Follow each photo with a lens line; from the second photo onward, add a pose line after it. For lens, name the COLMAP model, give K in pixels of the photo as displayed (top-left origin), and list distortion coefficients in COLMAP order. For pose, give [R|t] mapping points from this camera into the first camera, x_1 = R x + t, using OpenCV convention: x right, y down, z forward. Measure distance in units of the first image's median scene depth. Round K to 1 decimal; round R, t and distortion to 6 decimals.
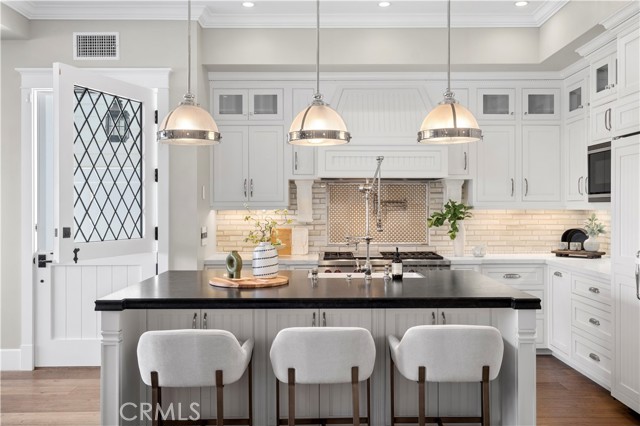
lens RADIAL K [[612.5, 0, 320.0], [0, 612.5, 213.0], [0, 0, 1]] dist [-0.002828, -0.016790]
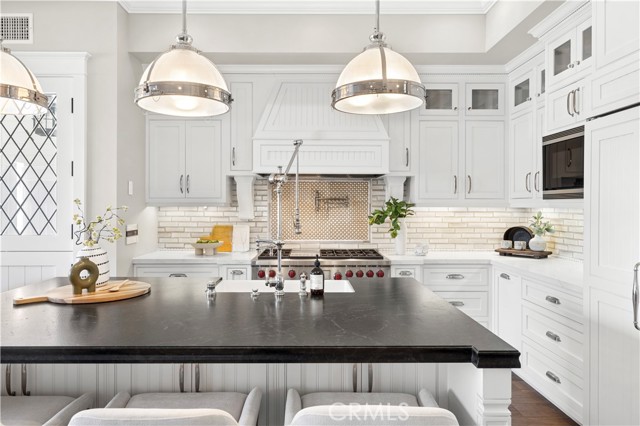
lens RADIAL K [[394.2, 0, 320.0], [0, 394.2, 213.0], [0, 0, 1]] dist [-0.002552, 0.000414]
pose [[0.999987, 0.003324, 0.003846, 0.096711], [-0.003360, 0.999950, 0.009366, -0.001486], [-0.003814, -0.009379, 0.999949, 0.373635]]
